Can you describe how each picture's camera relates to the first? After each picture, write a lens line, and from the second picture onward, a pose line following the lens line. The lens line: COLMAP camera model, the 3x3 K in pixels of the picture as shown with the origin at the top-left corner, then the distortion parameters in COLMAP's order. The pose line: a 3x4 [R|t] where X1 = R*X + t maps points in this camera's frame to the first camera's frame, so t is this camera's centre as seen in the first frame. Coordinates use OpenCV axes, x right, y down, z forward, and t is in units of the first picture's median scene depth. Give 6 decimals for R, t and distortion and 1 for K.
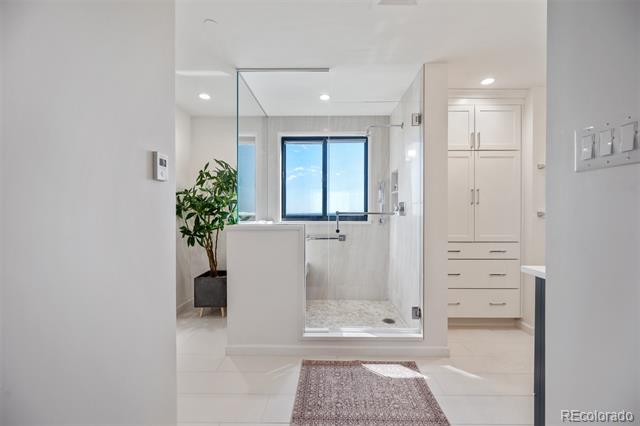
lens RADIAL K [[255.6, 0, 323.3], [0, 255.6, 215.0], [0, 0, 1]] dist [-0.002202, 0.000051]
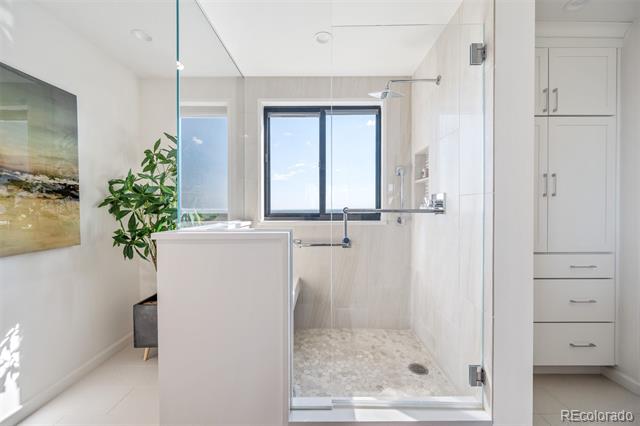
lens RADIAL K [[255.6, 0, 320.2], [0, 255.6, 212.8], [0, 0, 1]] dist [-0.002202, 0.000051]
pose [[0.999991, -0.002143, 0.003591, -0.005057], [0.002129, 0.999990, 0.004015, -0.003033], [-0.003600, -0.004008, 0.999985, 0.283542]]
